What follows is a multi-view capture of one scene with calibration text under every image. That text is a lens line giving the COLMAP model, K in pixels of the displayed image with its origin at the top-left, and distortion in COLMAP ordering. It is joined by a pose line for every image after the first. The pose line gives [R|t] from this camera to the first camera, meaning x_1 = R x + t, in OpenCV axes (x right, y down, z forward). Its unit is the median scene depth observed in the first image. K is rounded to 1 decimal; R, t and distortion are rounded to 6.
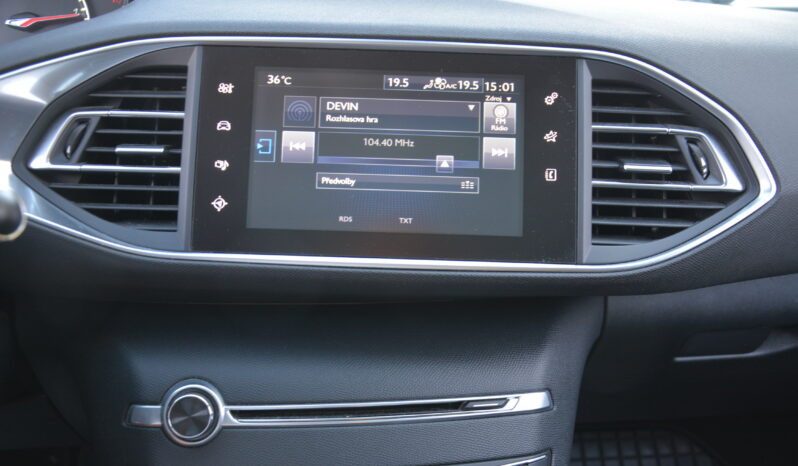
lens RADIAL K [[761.4, 0, 409.2], [0, 761.4, 236.4], [0, 0, 1]] dist [-0.058917, 0.000000]
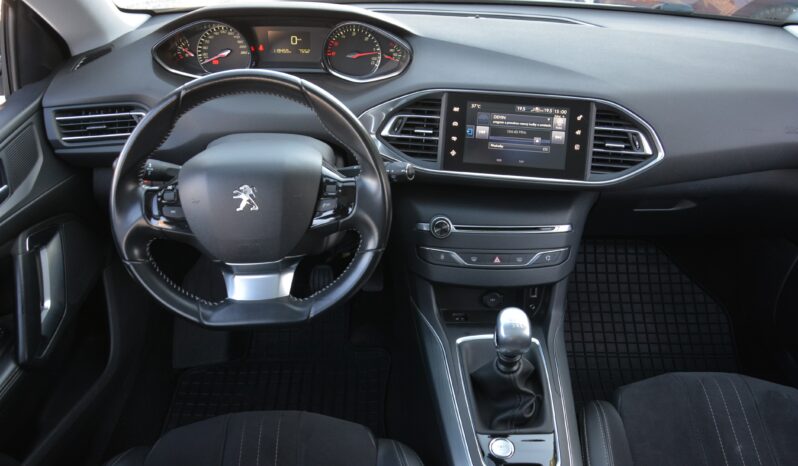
lens RADIAL K [[633.1, 0, 406.2], [0, 633.1, 199.3], [0, 0, 1]] dist [-0.054554, 0.019164]
pose [[0.993426, 0.047507, -0.104154, -0.169582], [-0.026462, 0.980482, 0.194819, -0.312503], [0.111376, -0.190782, 0.975294, -1.254228]]
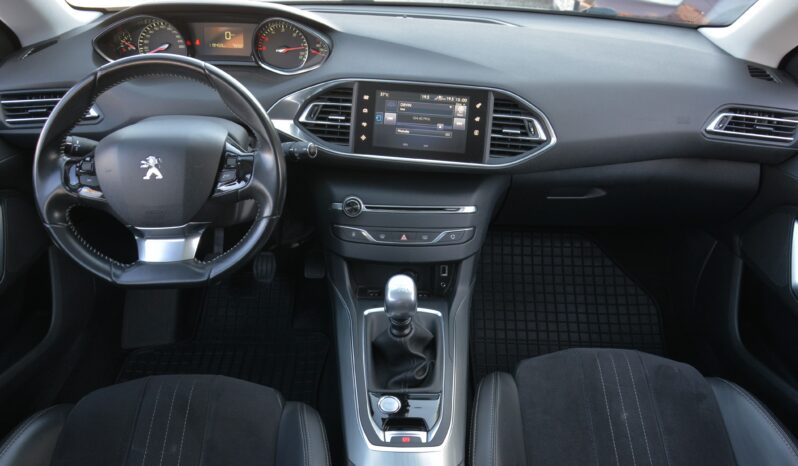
lens RADIAL K [[633.1, 0, 403.8], [0, 633.1, 193.1], [0, 0, 1]] dist [-0.054554, 0.019164]
pose [[0.992366, 0.055700, -0.110030, 0.187888], [-0.037321, 0.985998, 0.162529, -0.231379], [0.117542, -0.157182, 0.980550, -1.415728]]
